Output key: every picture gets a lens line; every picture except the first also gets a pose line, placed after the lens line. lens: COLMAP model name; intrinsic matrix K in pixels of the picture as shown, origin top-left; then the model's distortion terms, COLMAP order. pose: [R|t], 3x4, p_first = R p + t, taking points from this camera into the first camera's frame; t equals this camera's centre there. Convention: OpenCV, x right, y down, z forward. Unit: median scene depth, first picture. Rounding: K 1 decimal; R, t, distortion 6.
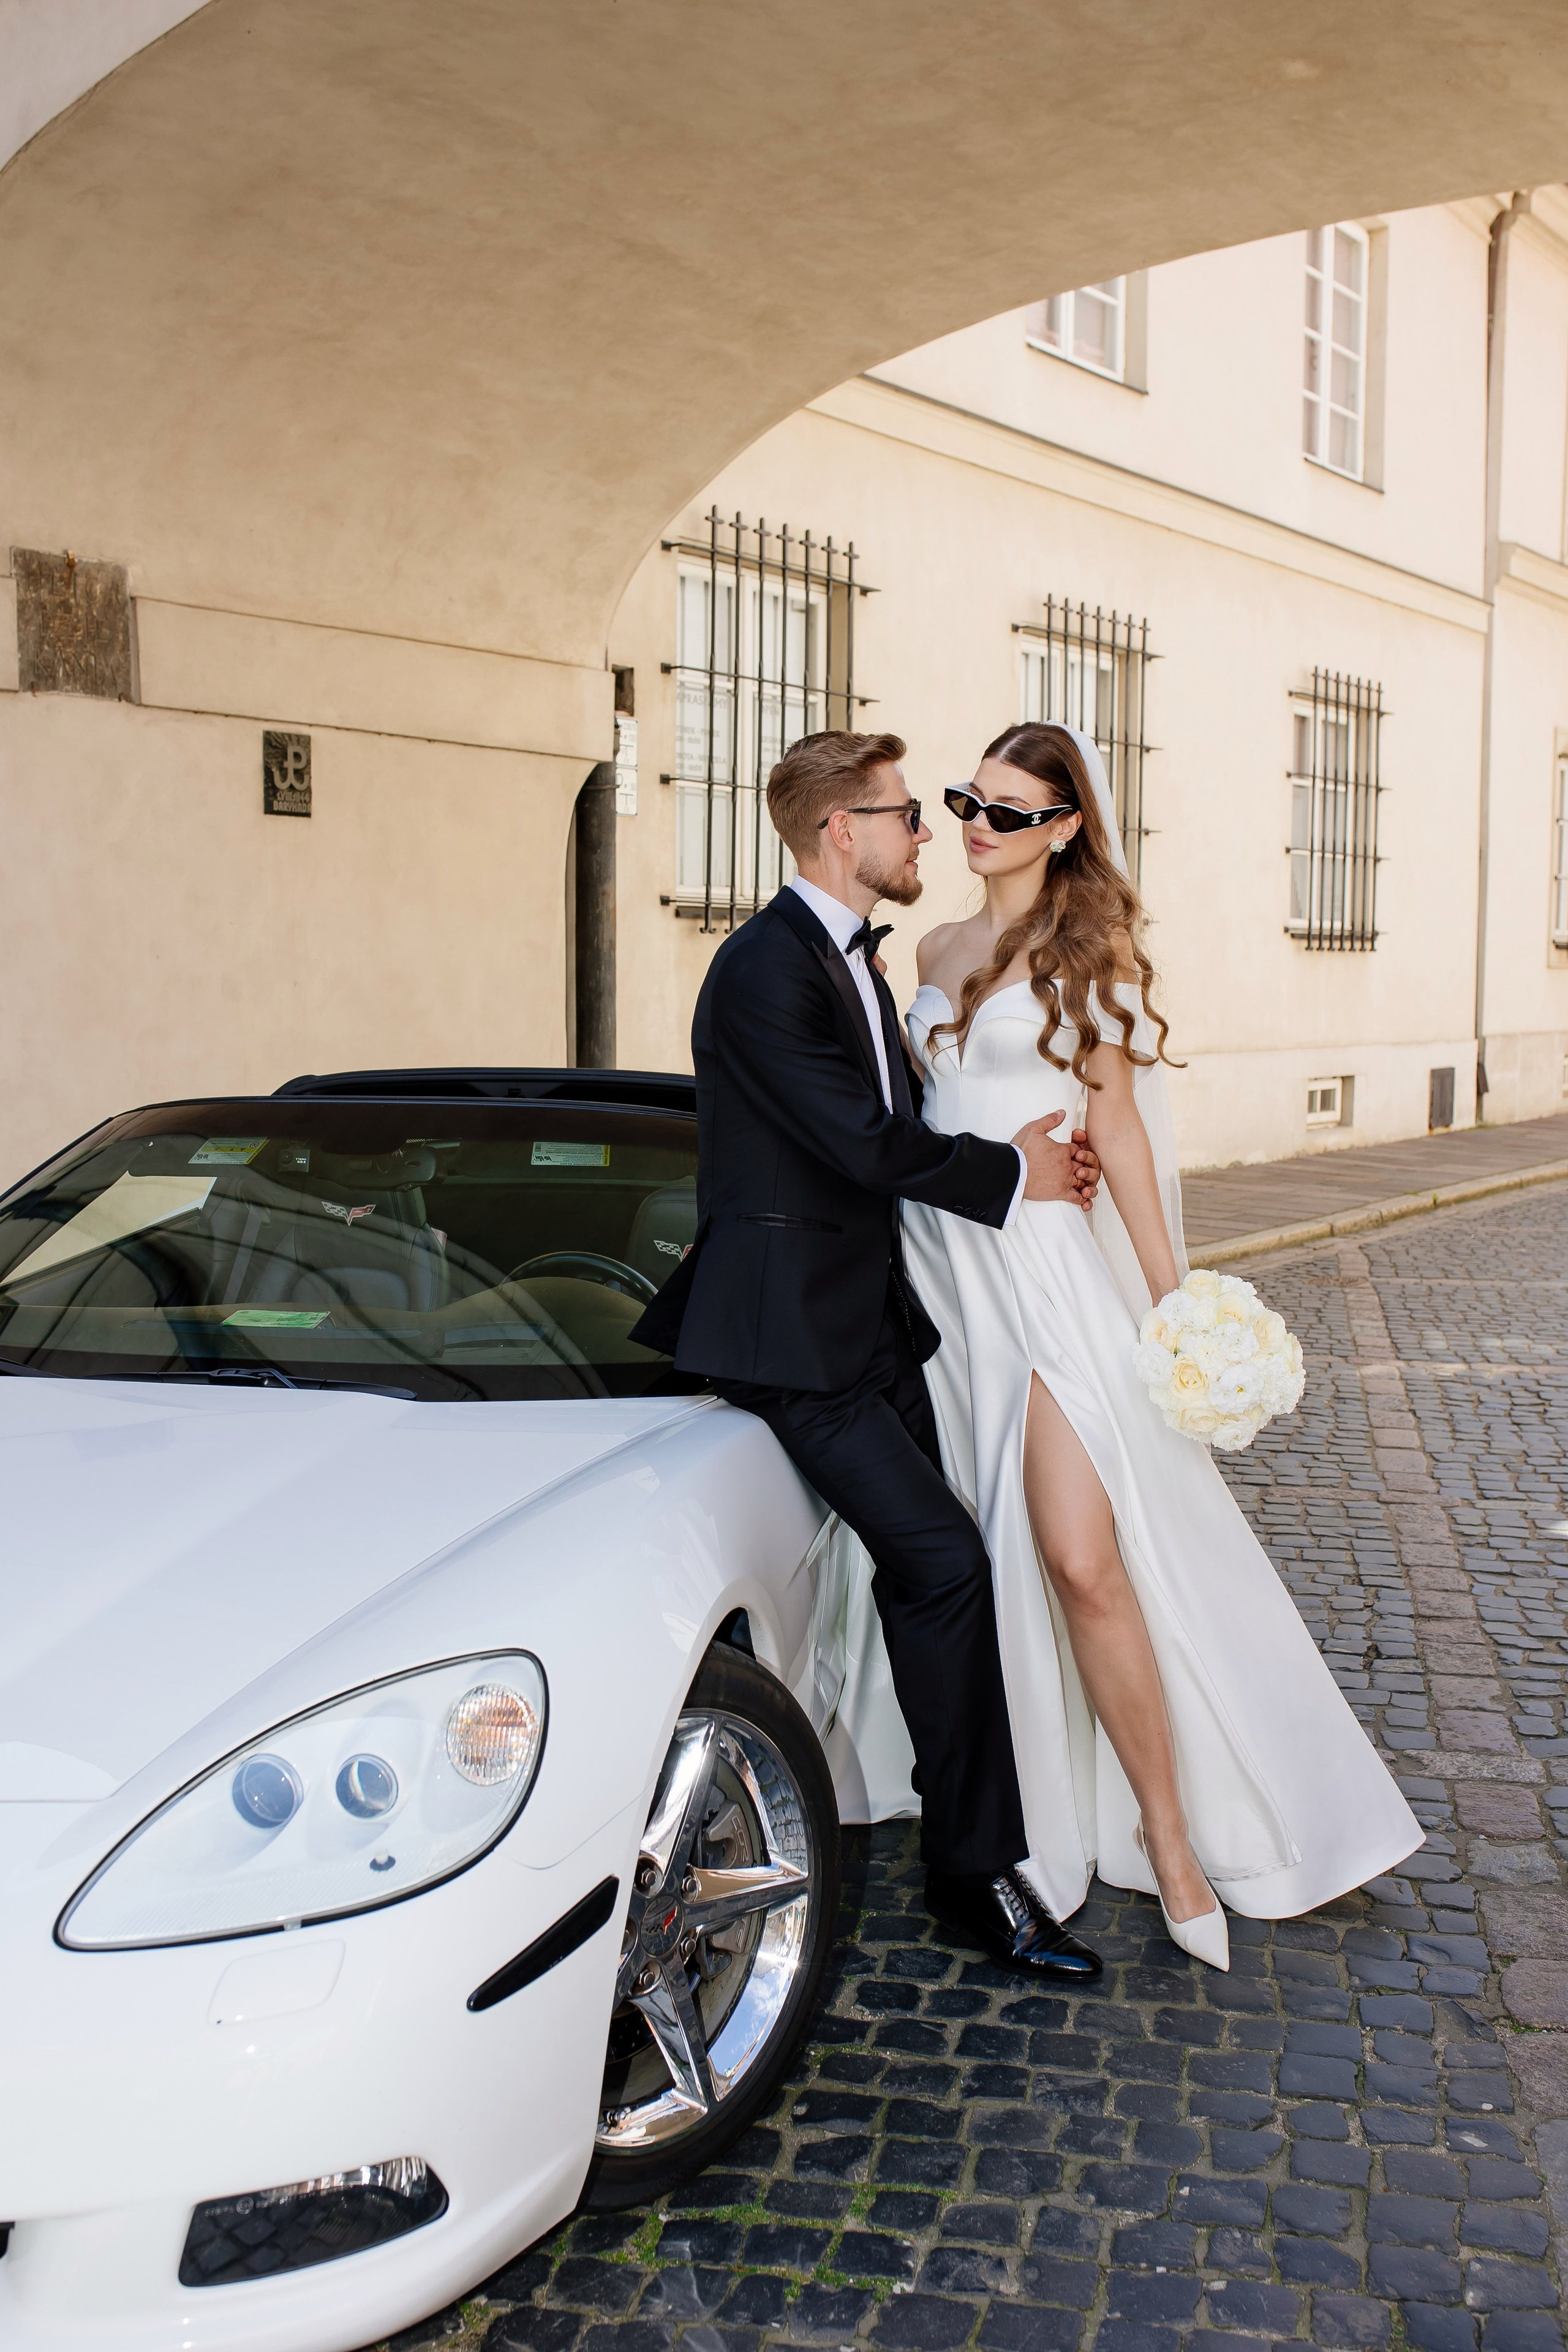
lens RADIAL K [[2214.8, 0, 794.7], [0, 2214.8, 1182.1], [0, 0, 1]] dist [-0.063600, 0.085938]
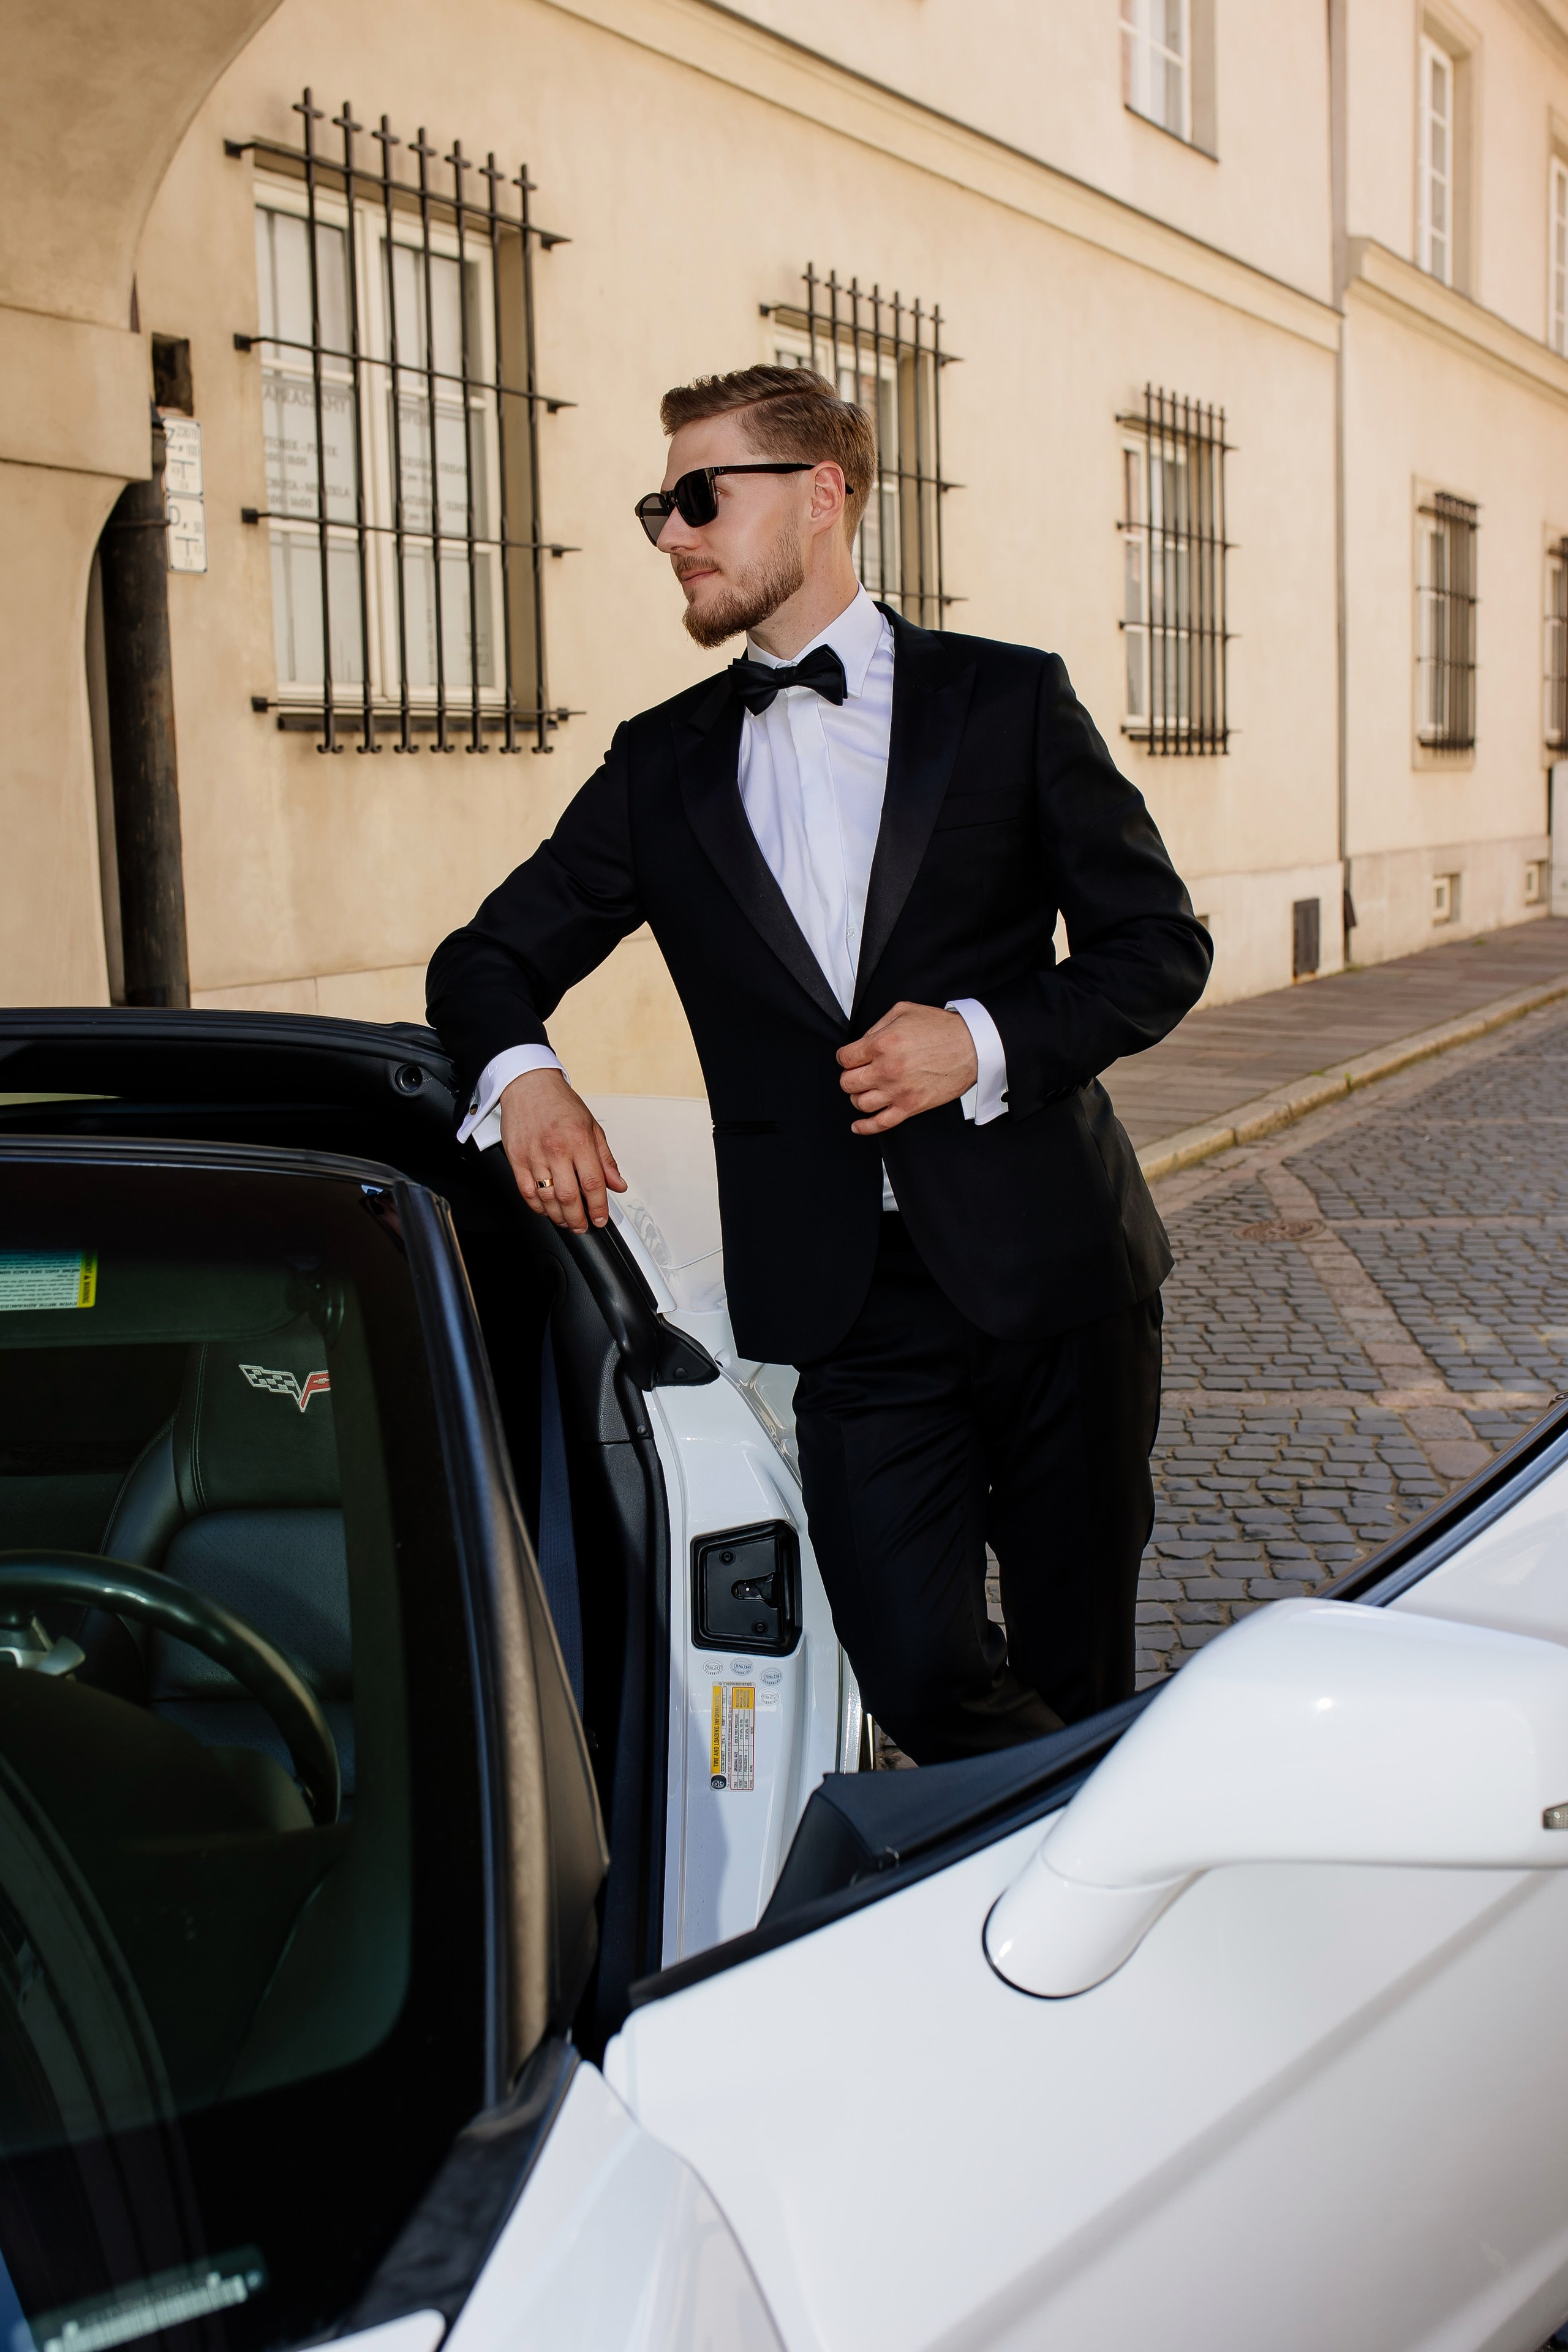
lens RADIAL K [[2366.7, 0, 743.8], [0, 2366.7, 1113.5], [0, 0, 1]] dist [-0.054528, 0.061666]
pose [[0.994313, -0.048069, 0.095031, 0.012384], [0.044727, 0.998314, 0.036994, -0.029739], [-0.096649, -0.032533, 0.994787, 0.327718]]
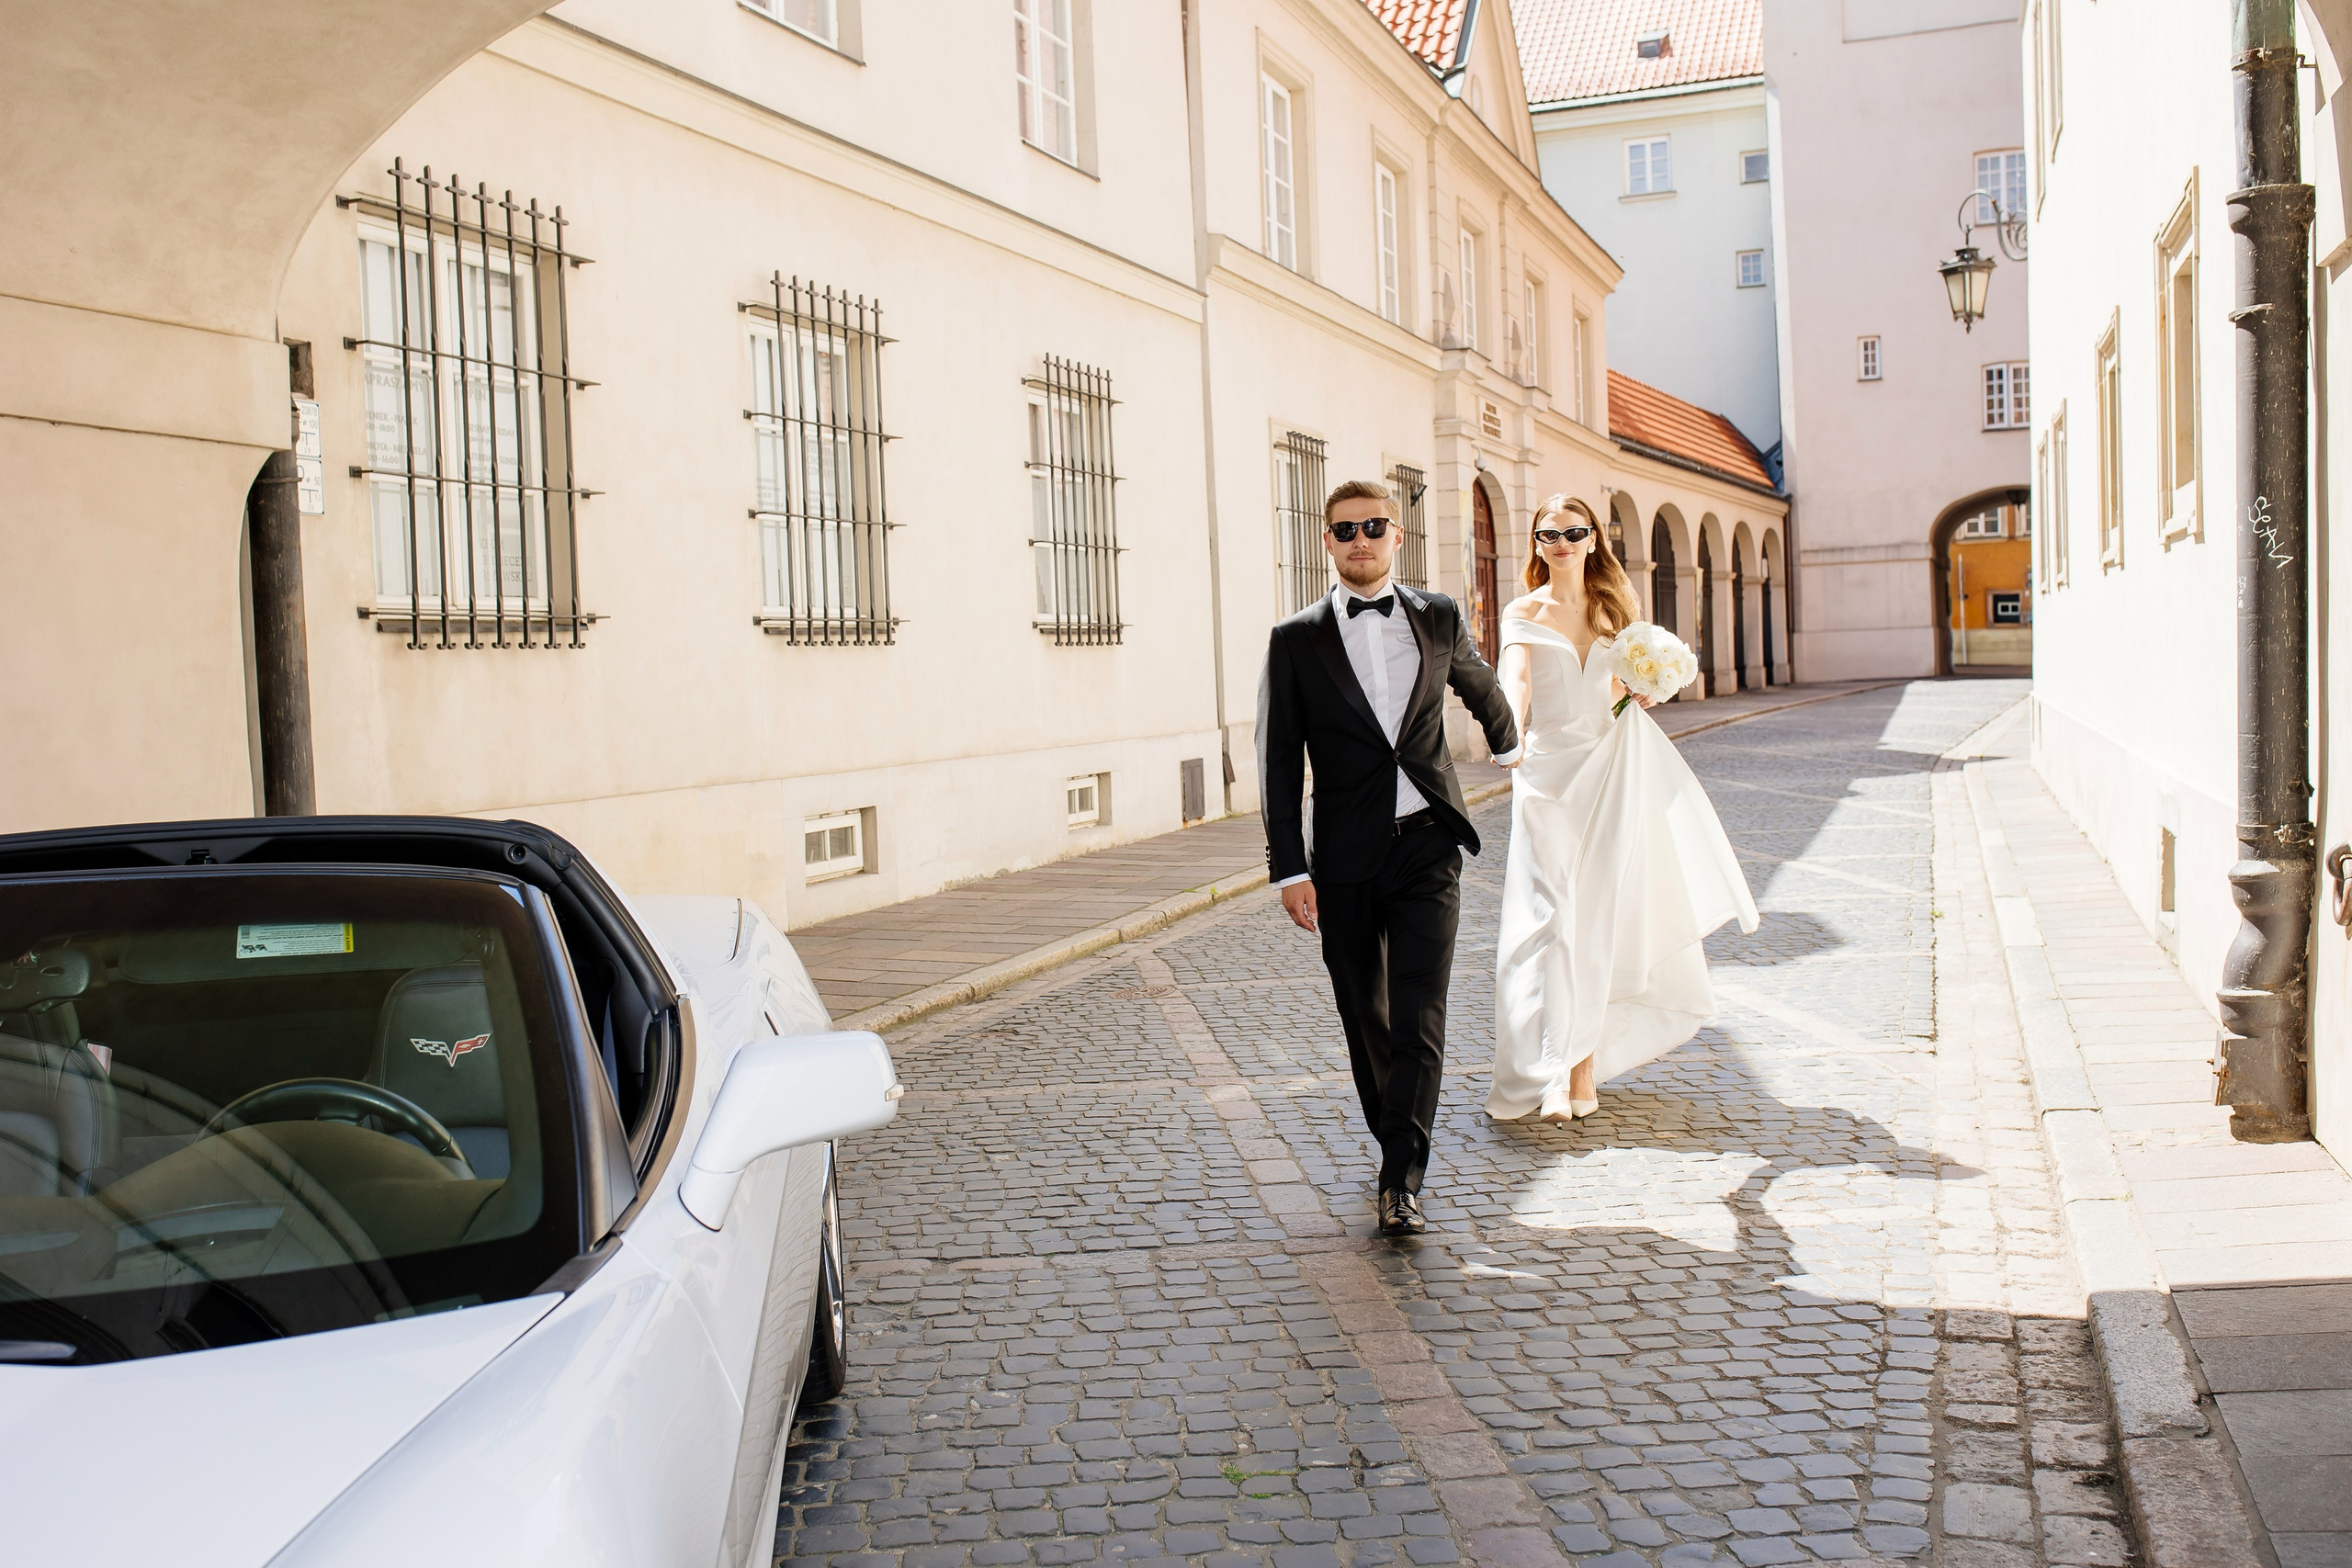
lens RADIAL K [[2214.6, 0, 1153.7], [0, 2214.6, 792.3], [0, 0, 1]] dist [-0.063600, 0.085938]
pose [[0.955474, -0.058535, 0.289209, -0.018634], [0.071755, 0.996797, -0.035312, -0.006819], [-0.286216, 0.054492, 0.956614, 0.113912]]
